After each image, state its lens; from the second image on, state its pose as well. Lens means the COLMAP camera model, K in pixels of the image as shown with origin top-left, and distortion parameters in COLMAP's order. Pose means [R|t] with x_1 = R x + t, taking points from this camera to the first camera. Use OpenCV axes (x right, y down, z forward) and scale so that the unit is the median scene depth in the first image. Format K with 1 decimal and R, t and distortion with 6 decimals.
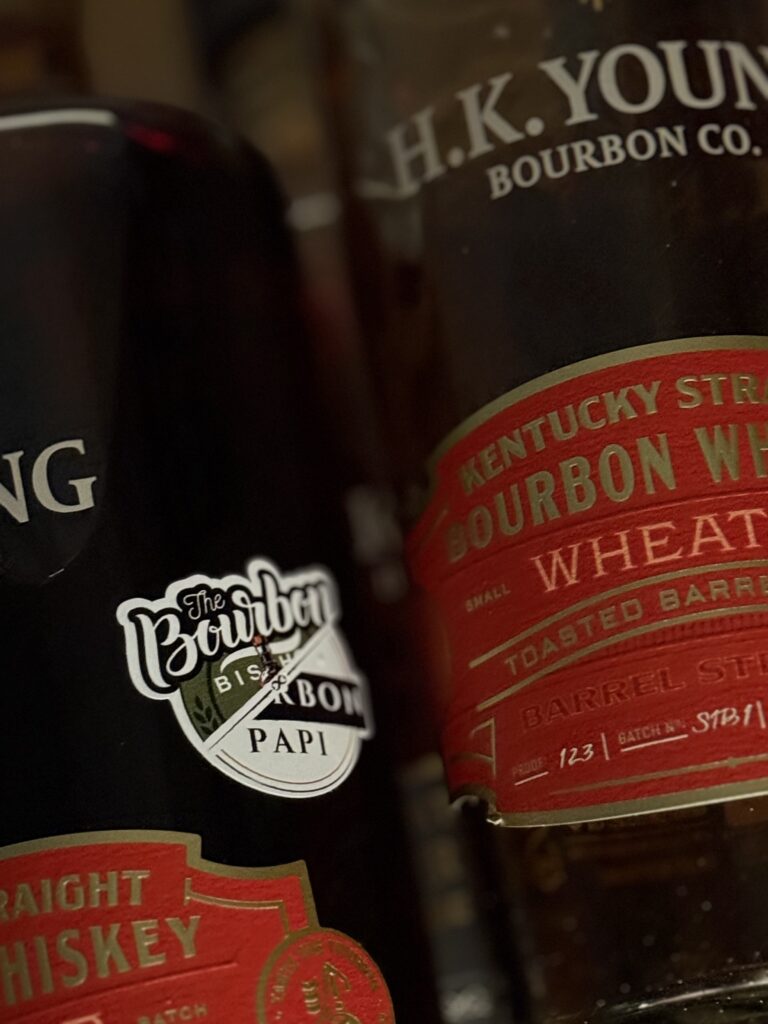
lens RADIAL K [[2711.9, 0, 386.6], [0, 2711.9, 510.3], [0, 0, 1]] dist [0.182685, 0.000000]
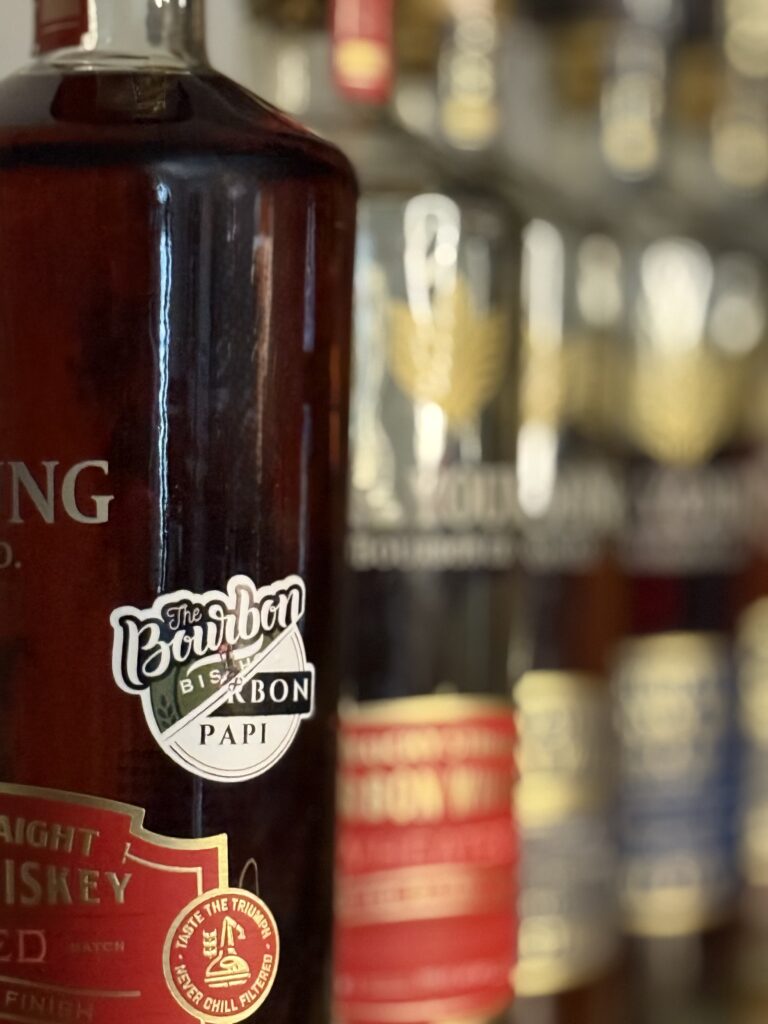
lens RADIAL K [[3536.1, 0, 385.2], [0, 3536.1, 511.9], [0, 0, 1]] dist [0.129345, 0.000000]
pose [[0.975464, 0.204854, -0.080658, 0.140868], [-0.162037, 0.916041, 0.366897, -0.611808], [0.149046, -0.344825, 0.926758, -0.445463]]
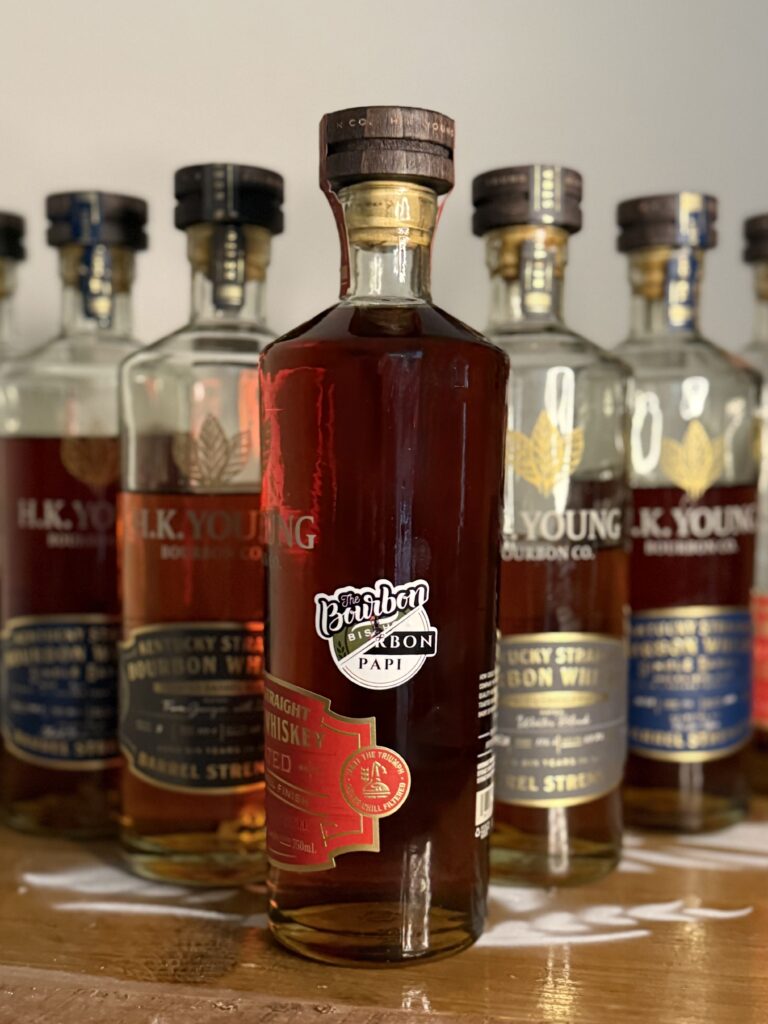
lens RADIAL K [[1285.9, 0, 387.0], [0, 1285.9, 512.9], [0, 0, 1]] dist [0.158623, 0.000000]
pose [[0.777574, 0.241130, -0.580719, 0.575208], [0.050653, 0.896526, 0.440086, -0.512678], [0.626748, -0.371614, 0.684901, 0.307479]]
